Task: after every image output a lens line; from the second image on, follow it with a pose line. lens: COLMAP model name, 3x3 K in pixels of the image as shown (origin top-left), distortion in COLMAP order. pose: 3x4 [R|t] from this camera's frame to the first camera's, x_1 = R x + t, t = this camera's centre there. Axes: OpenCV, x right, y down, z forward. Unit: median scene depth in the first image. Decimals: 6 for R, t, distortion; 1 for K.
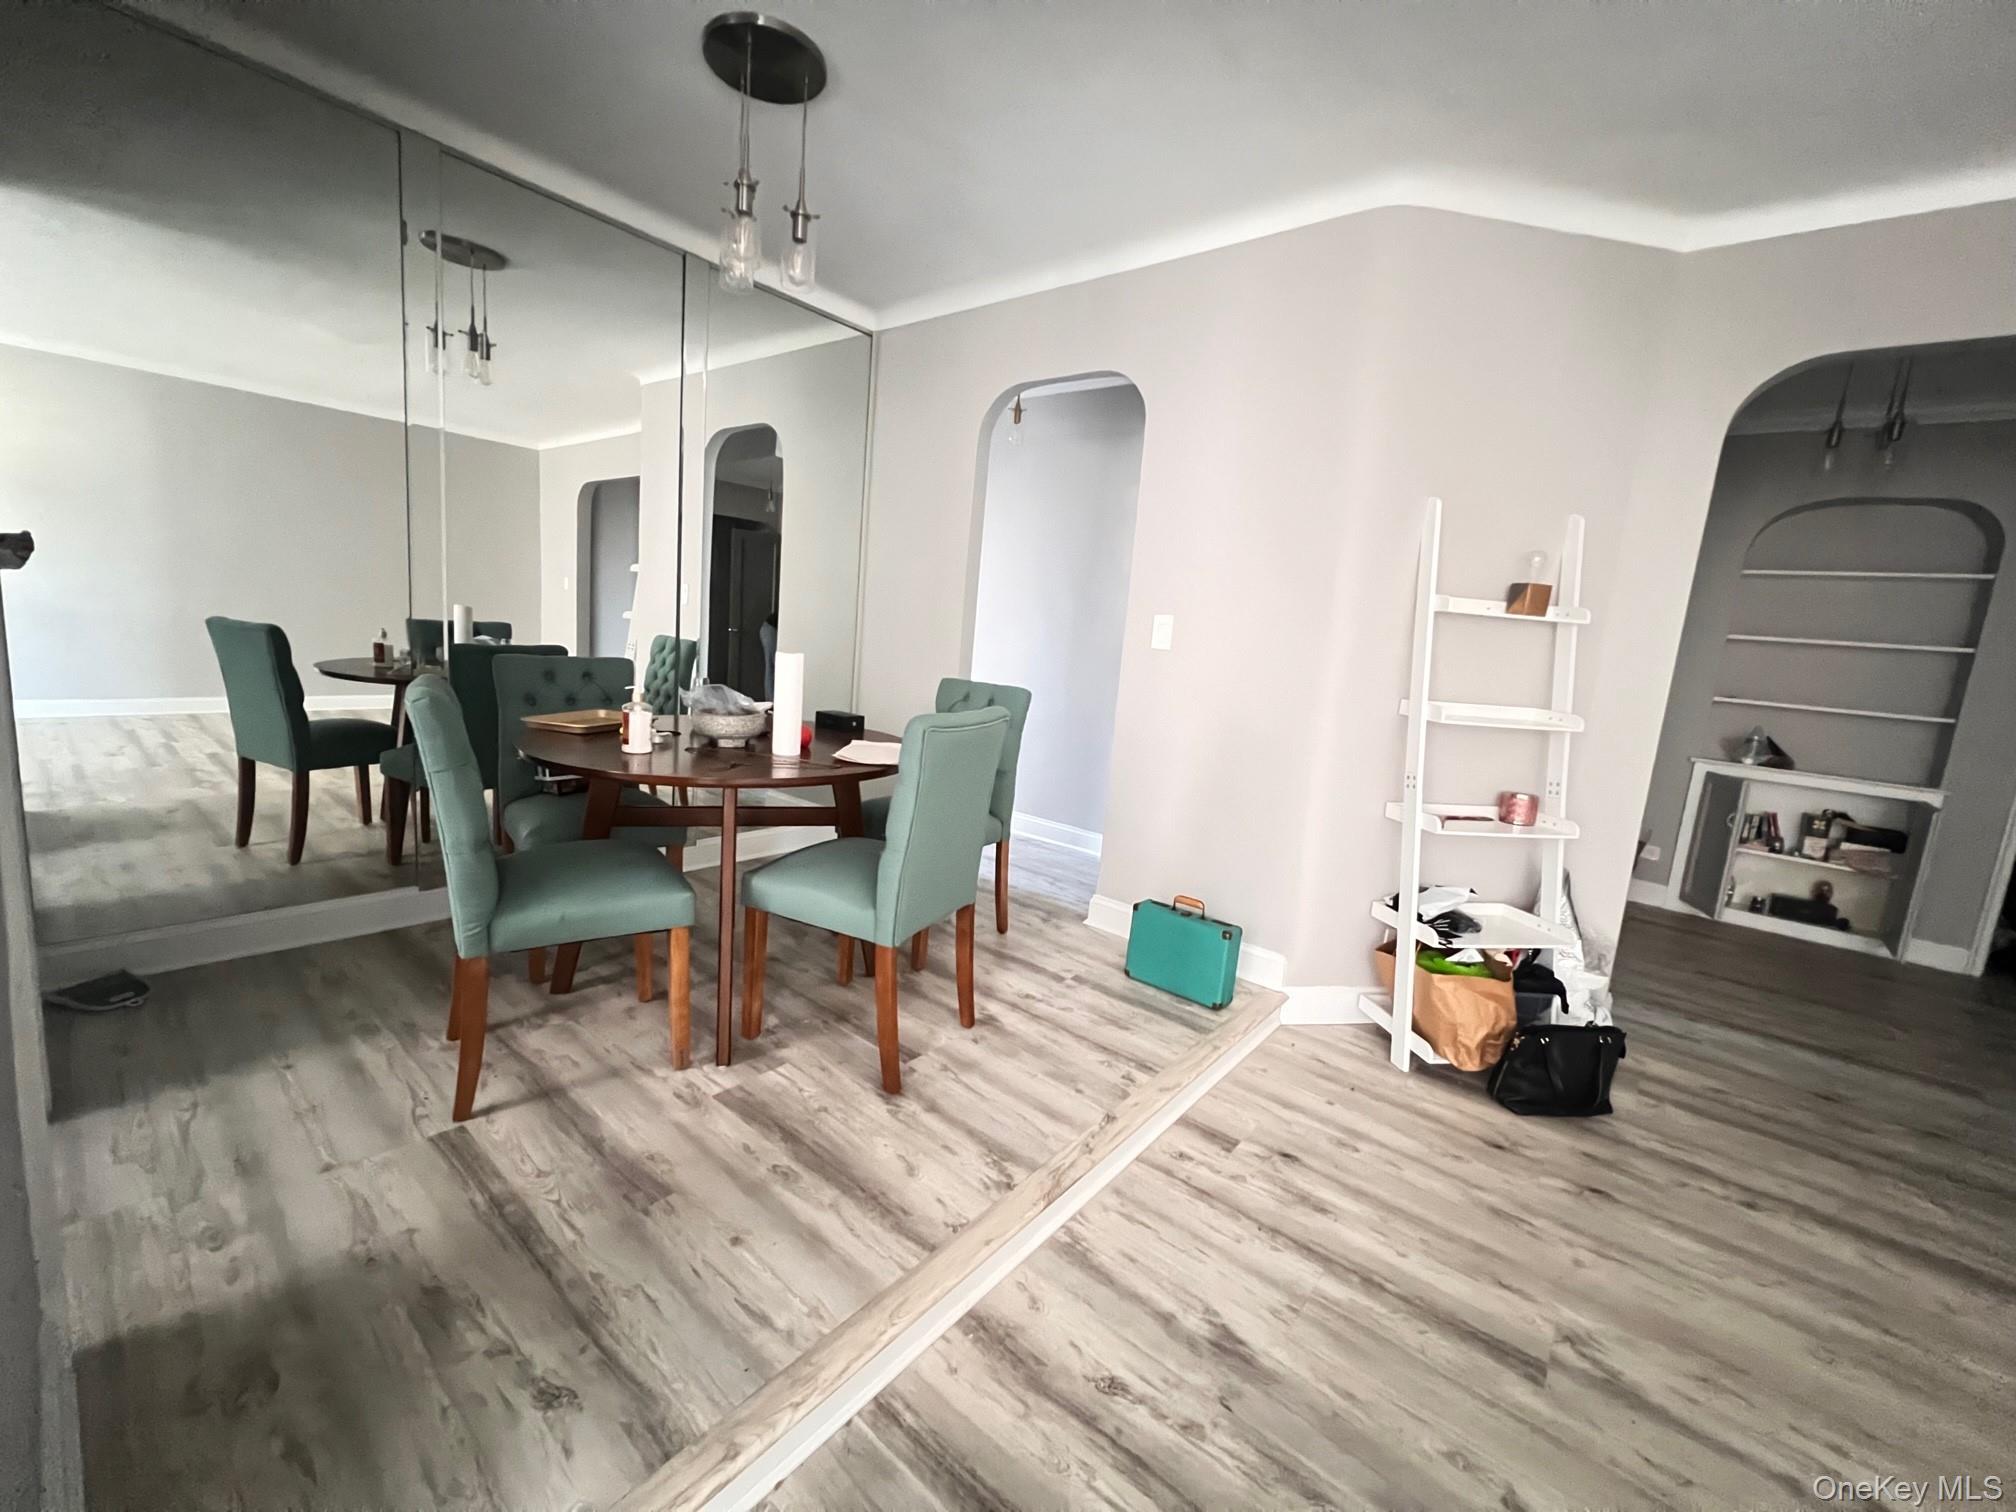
lens RADIAL K [[807.7, 0, 1001.4], [0, 807.7, 749.7], [0, 0, 1]] dist [-0.000311, -0.000264]
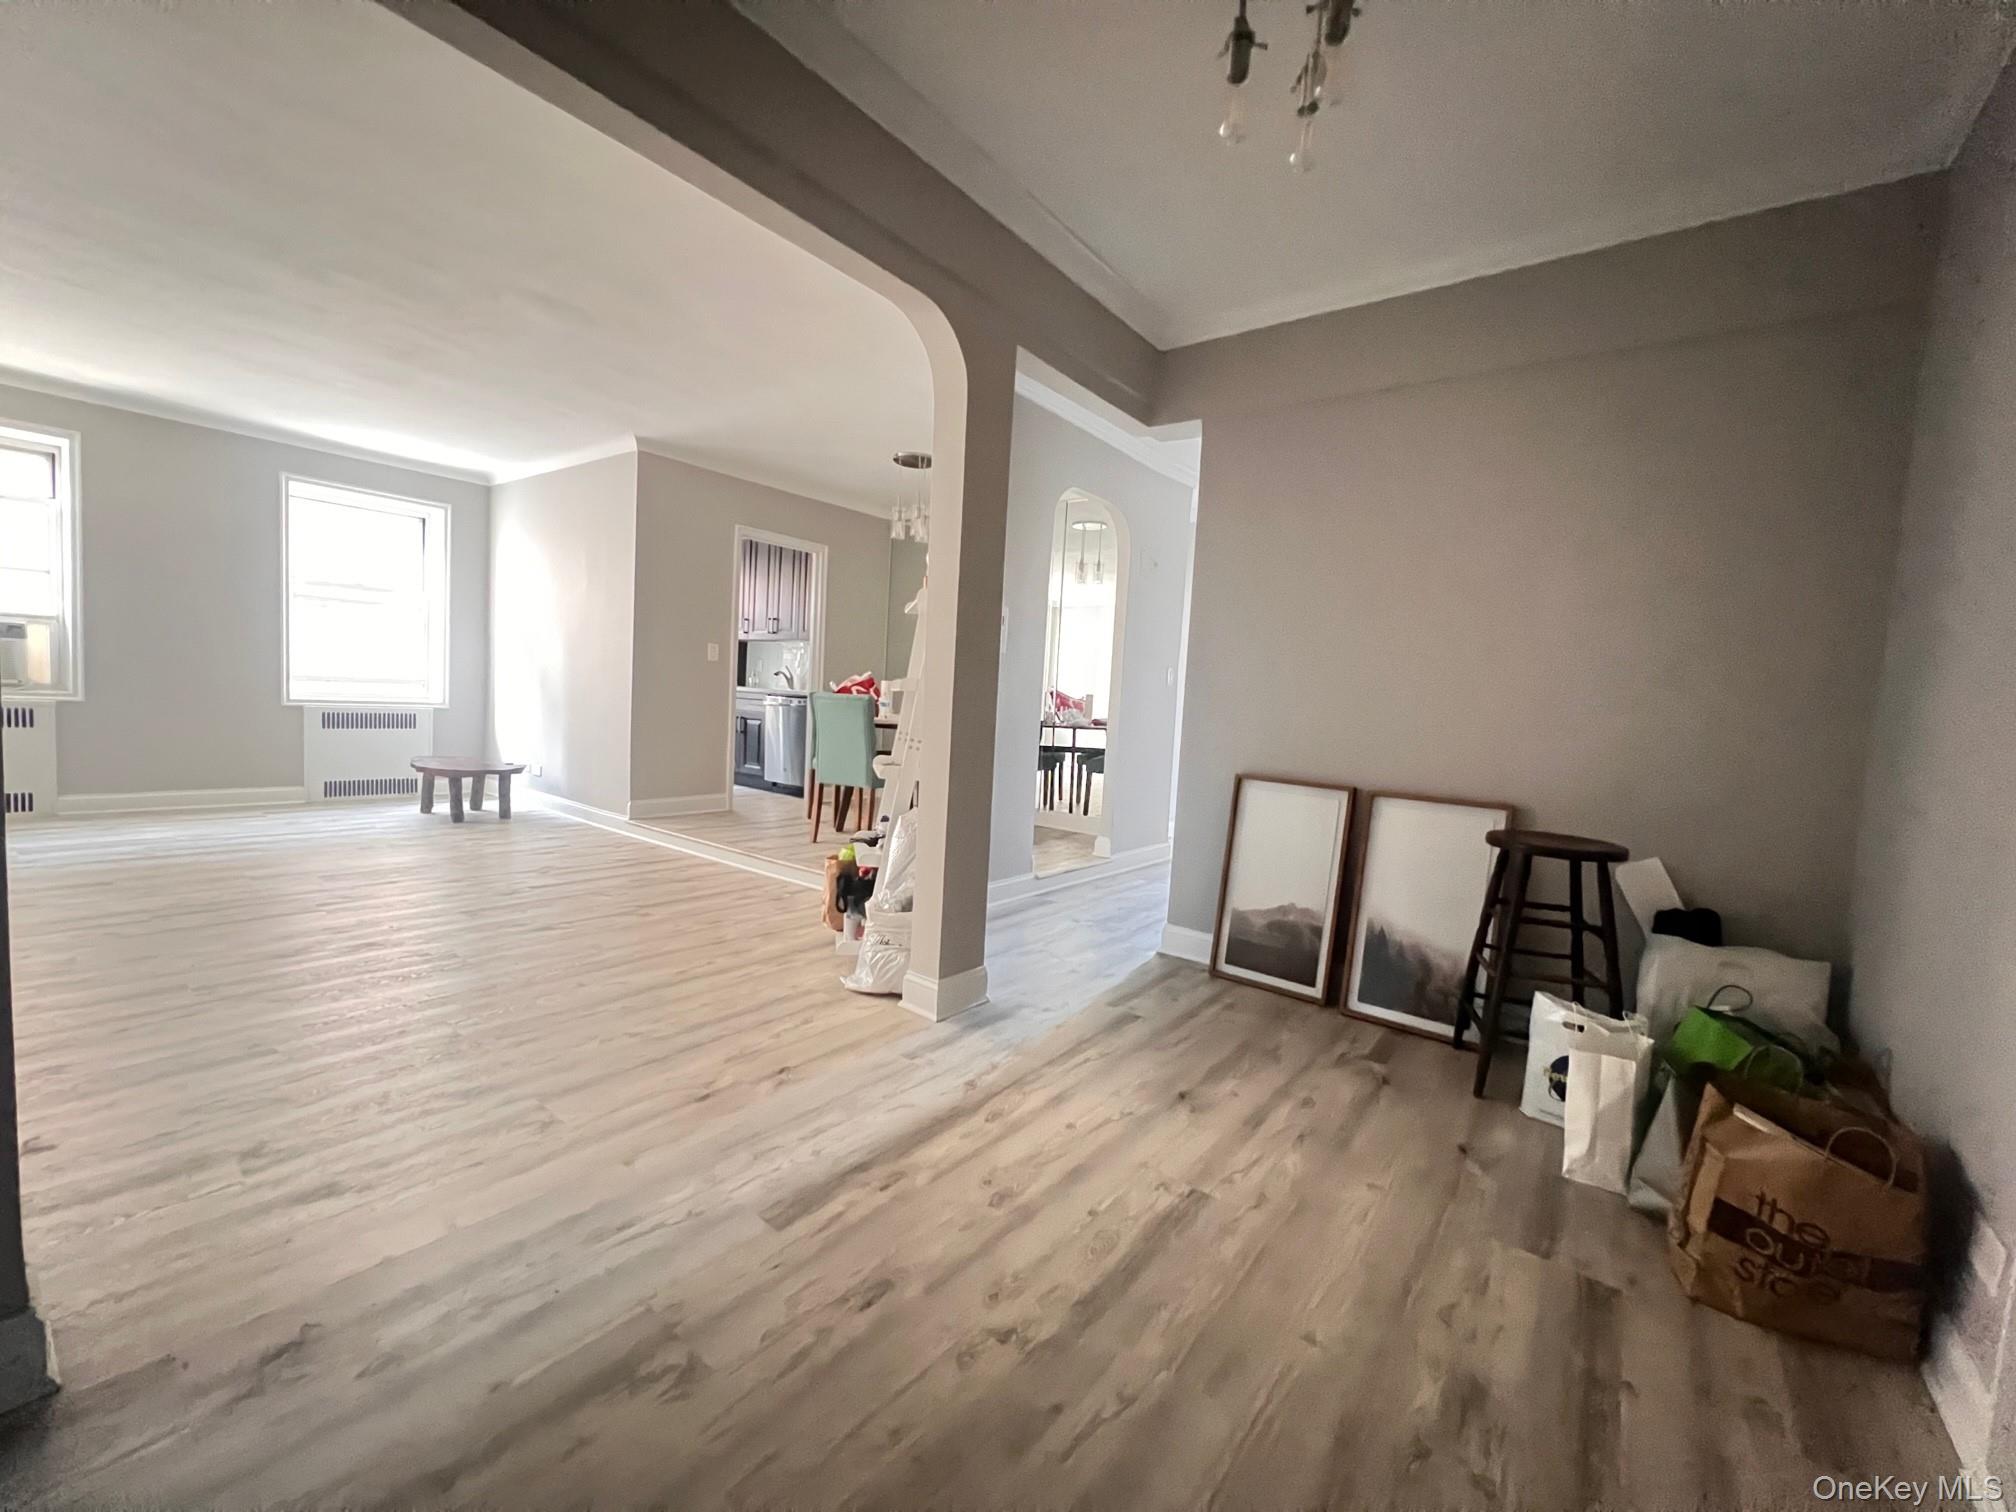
lens RADIAL K [[811.5, 0, 1003.7], [0, 811.5, 749.1], [0, 0, 1]] dist [-0.003938, -0.000091]
pose [[0.035431, -0.019471, -0.999182, 2.055494], [-0.201444, 0.979149, -0.026224, 0.070576], [0.978859, 0.202209, 0.030770, 1.222913]]
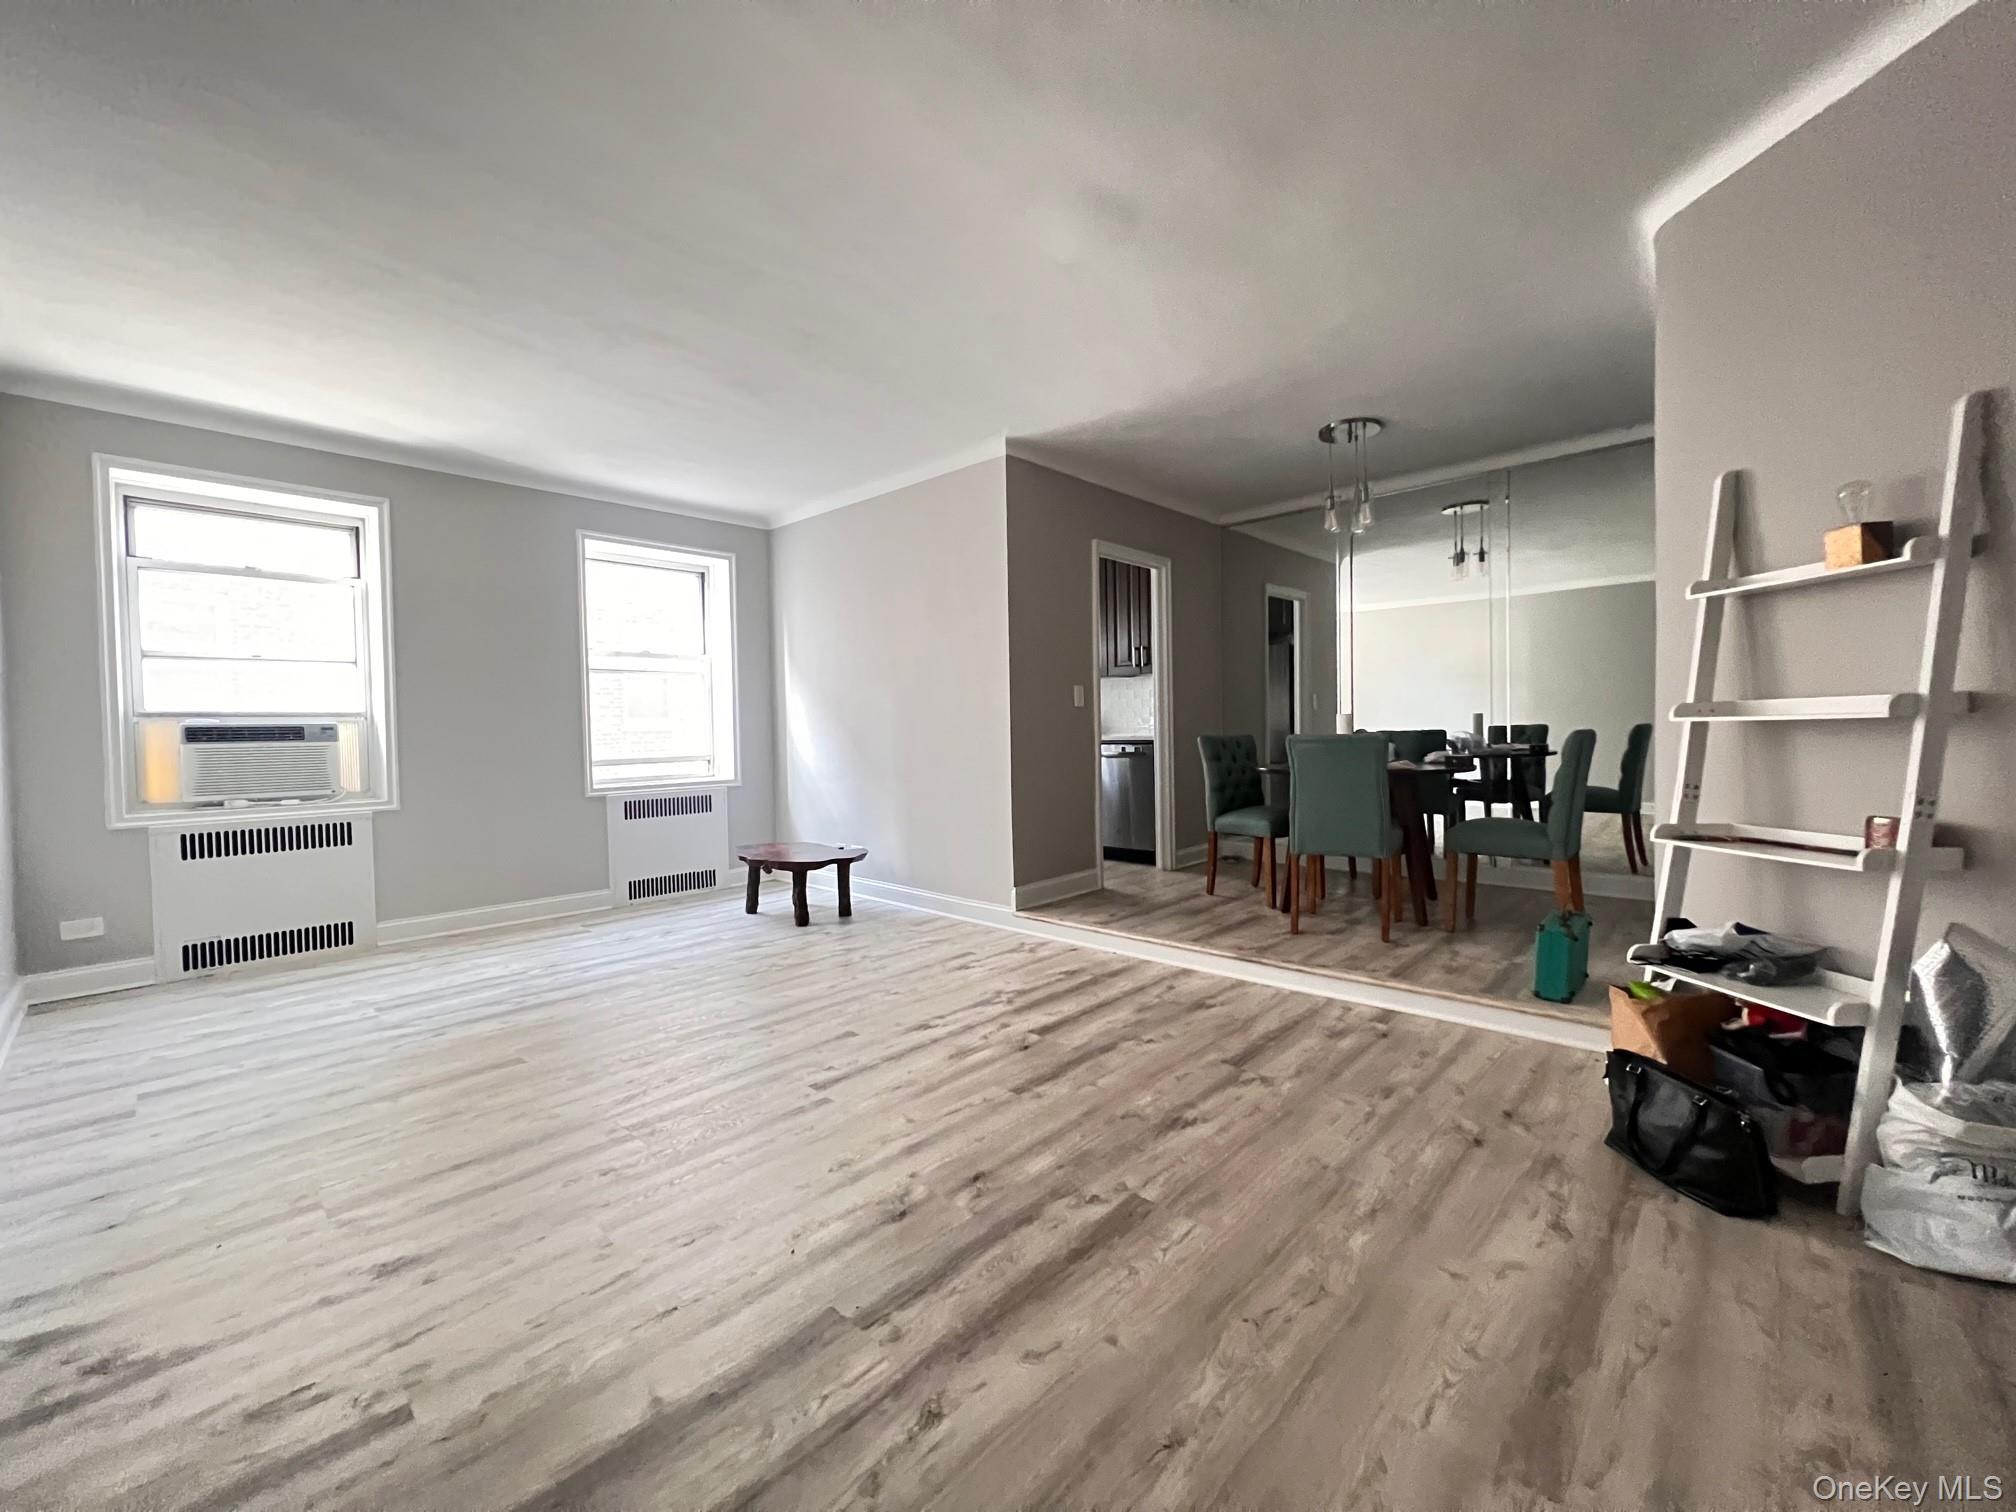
lens RADIAL K [[807.7, 0, 1001.4], [0, 807.7, 749.7], [0, 0, 1]] dist [-0.000311, -0.000264]
pose [[-0.069913, -0.057387, -0.995901, 1.565134], [-0.135989, 0.989572, -0.047476, 0.150260], [0.988240, 0.132113, -0.076988, 0.340915]]
